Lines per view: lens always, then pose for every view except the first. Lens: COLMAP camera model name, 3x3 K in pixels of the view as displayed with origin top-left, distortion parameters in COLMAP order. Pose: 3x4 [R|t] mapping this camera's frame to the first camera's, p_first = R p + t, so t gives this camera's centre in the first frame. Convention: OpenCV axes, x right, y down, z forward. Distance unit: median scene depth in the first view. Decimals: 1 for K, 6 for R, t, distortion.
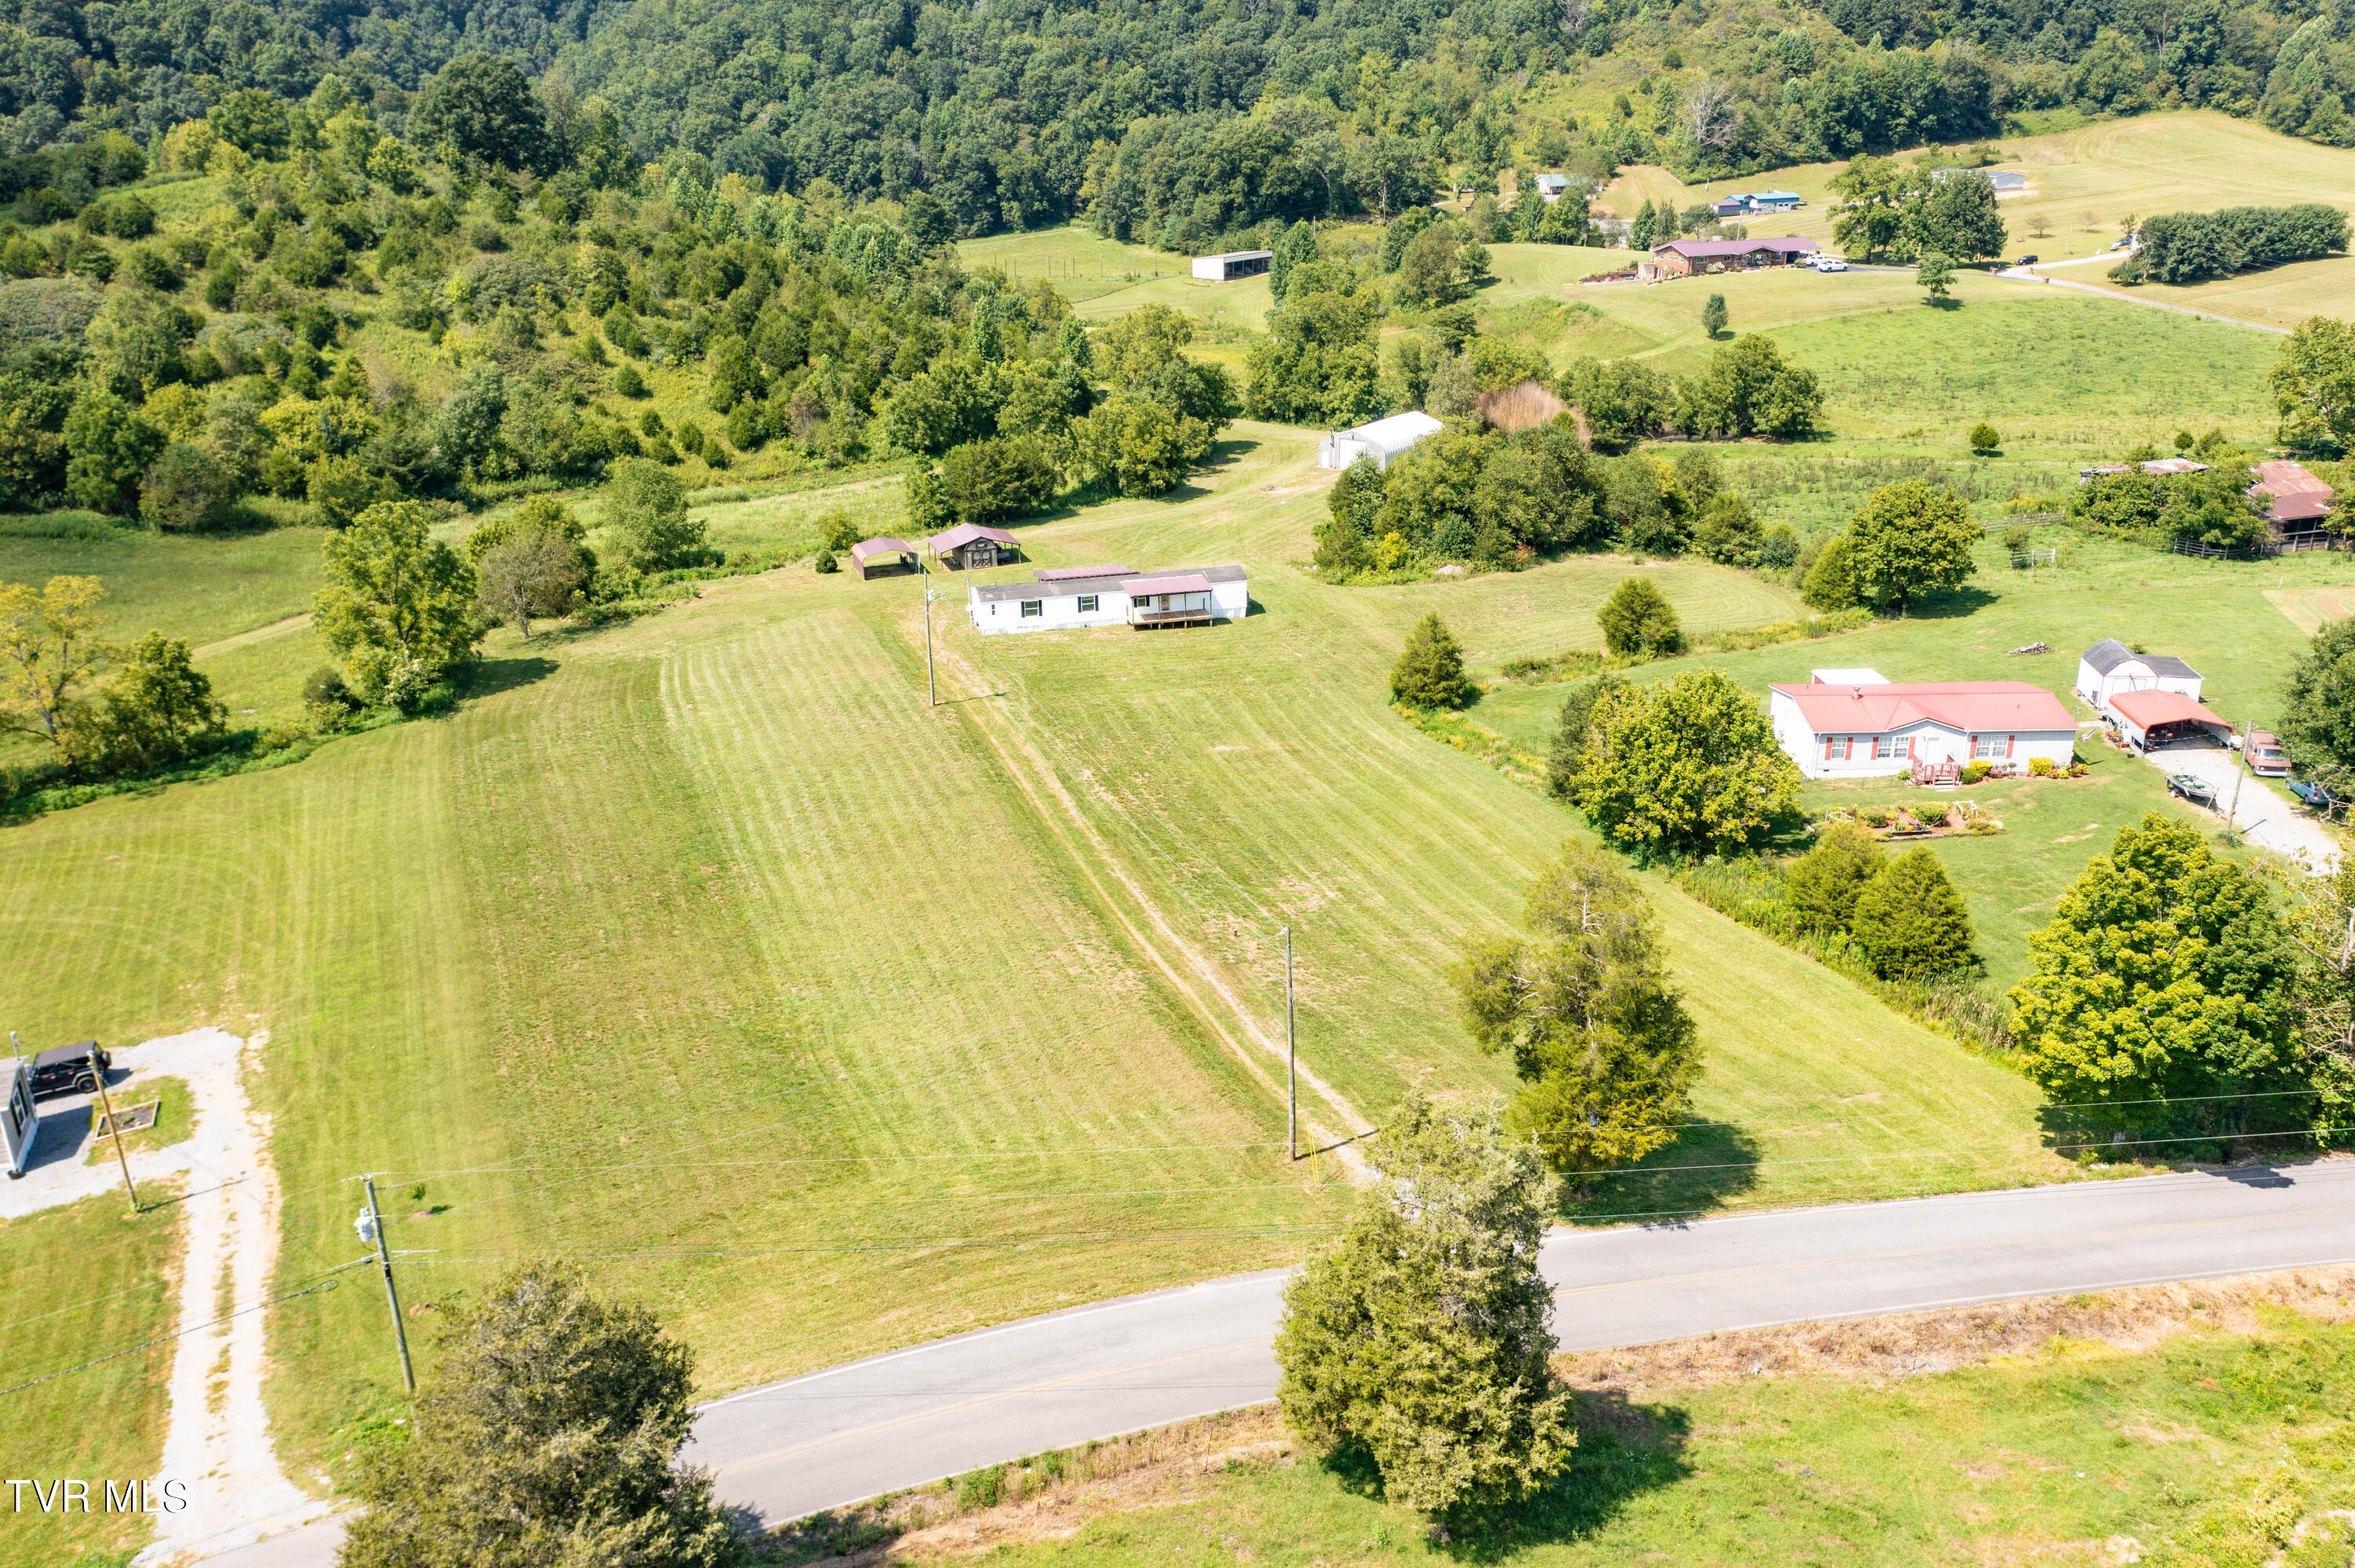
lens RADIAL K [[1870.8, 0, 1181.1], [0, 1870.8, 785.2], [0, 0, 1]] dist [-0.002652, 0.012585]
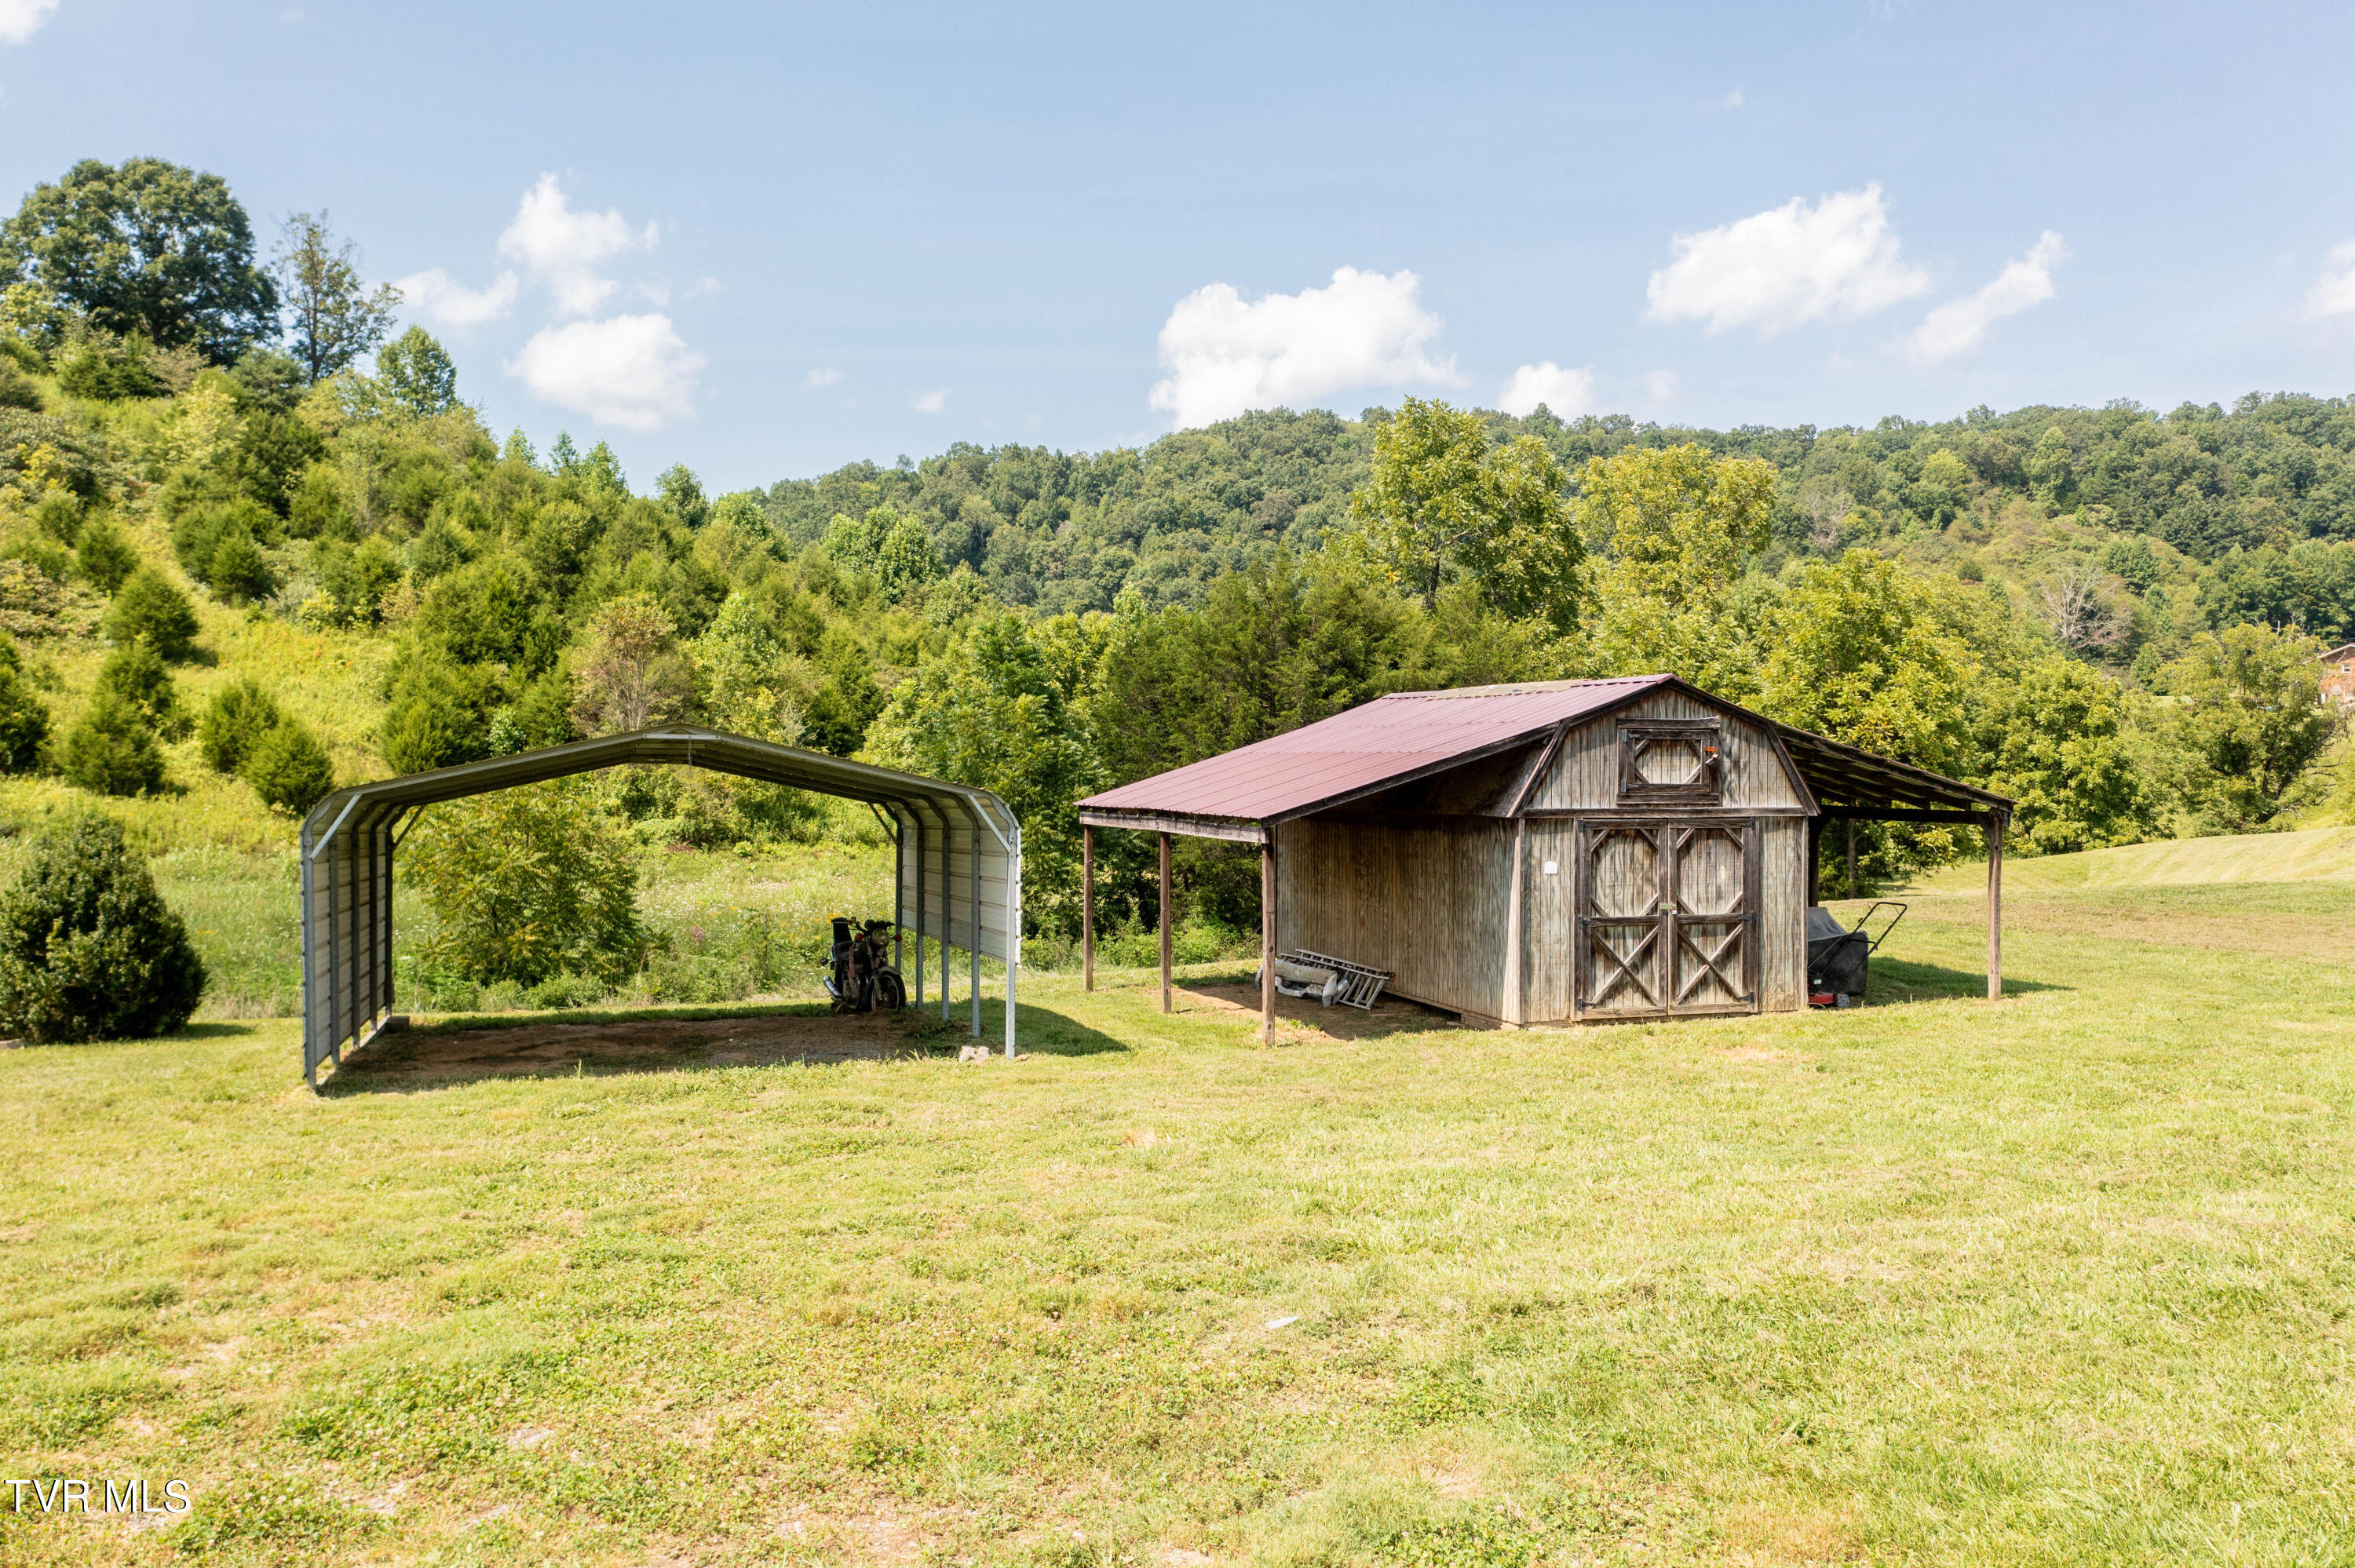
lens RADIAL K [[1870.8, 0, 1183.4], [0, 1870.8, 788.9], [0, 0, 1]] dist [-0.002652, 0.012585]
pose [[0.999702, 0.015940, -0.018515, -0.056103], [-0.021377, 0.937604, -0.347046, -0.040578], [0.011828, 0.347338, 0.937665, 0.393171]]
